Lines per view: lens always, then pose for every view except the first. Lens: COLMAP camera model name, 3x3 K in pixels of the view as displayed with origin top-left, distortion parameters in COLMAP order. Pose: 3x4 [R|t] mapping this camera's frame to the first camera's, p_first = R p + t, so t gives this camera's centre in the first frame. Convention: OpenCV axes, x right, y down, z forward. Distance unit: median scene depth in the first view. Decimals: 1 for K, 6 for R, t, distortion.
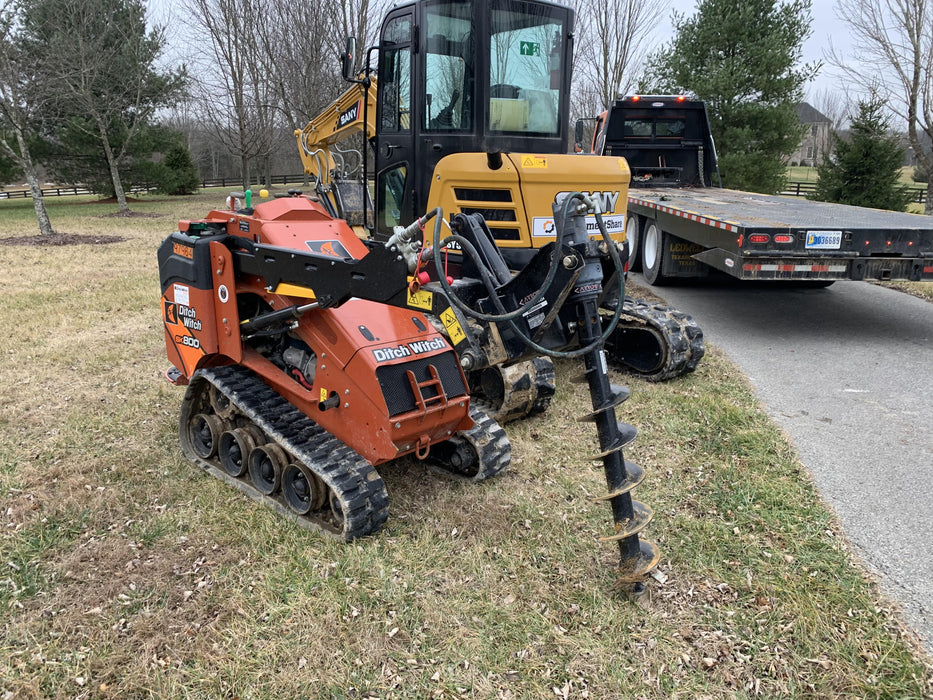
lens RADIAL K [[717.4, 0, 464.9], [0, 717.4, 334.2], [0, 0, 1]] dist [0.109037, -0.234452]
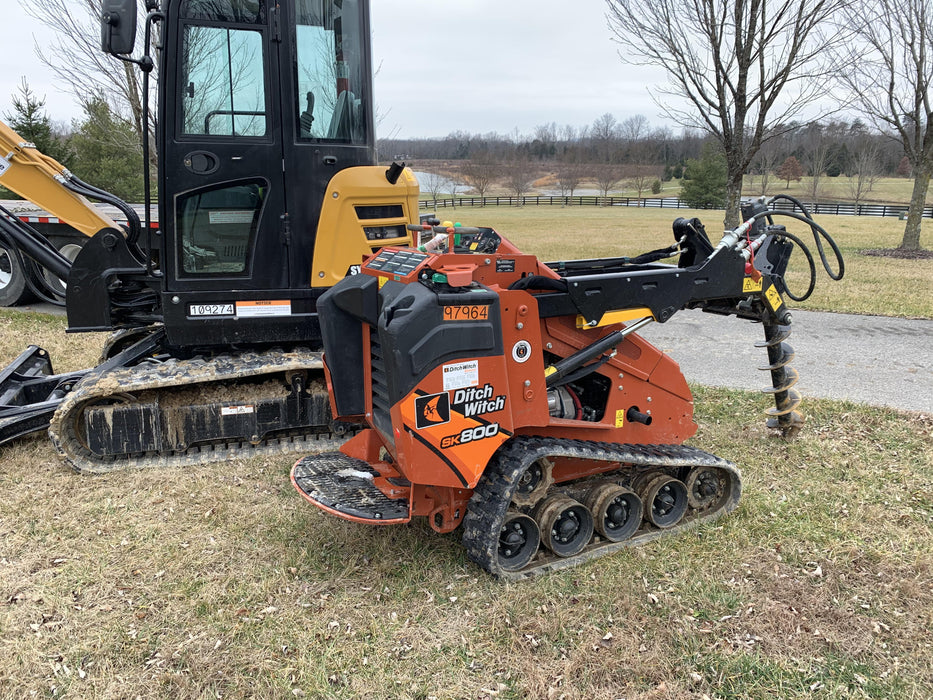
lens RADIAL K [[717.4, 0, 464.9], [0, 717.4, 334.2], [0, 0, 1]] dist [0.109037, -0.234452]
pose [[0.313588, -0.218663, 0.924039, -1.055381], [0.219771, 0.963416, 0.153399, -0.205069], [-0.923777, 0.154973, 0.350172, 0.760629]]
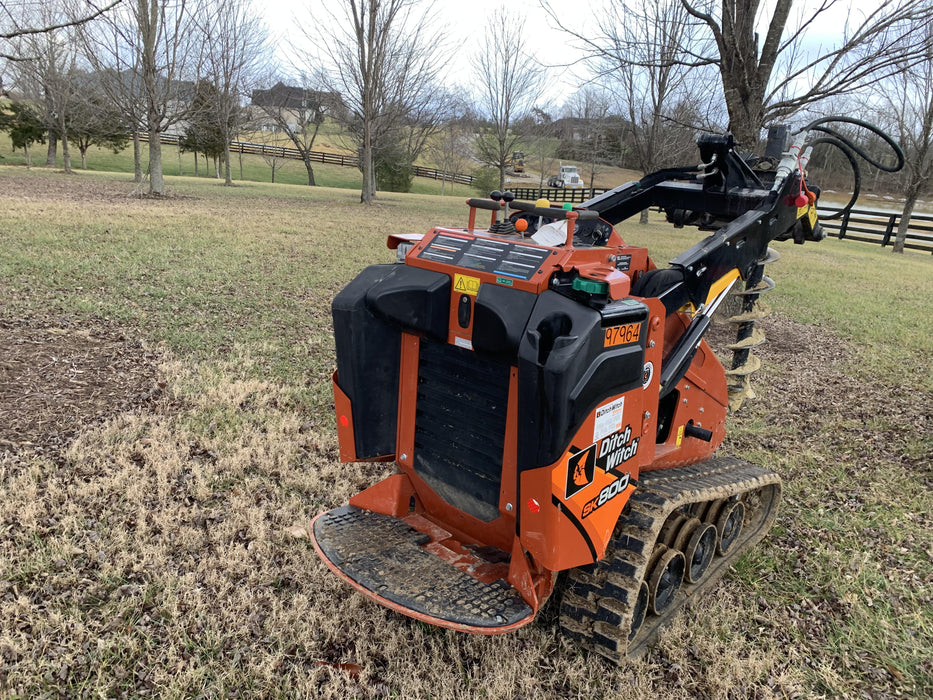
lens RADIAL K [[717.4, 0, 464.9], [0, 717.4, 334.2], [0, 0, 1]] dist [0.109037, -0.234452]
pose [[-0.007523, -0.291695, 0.956482, -0.887755], [0.151729, 0.945101, 0.289418, -0.283803], [-0.988393, 0.147304, 0.037149, 1.098789]]
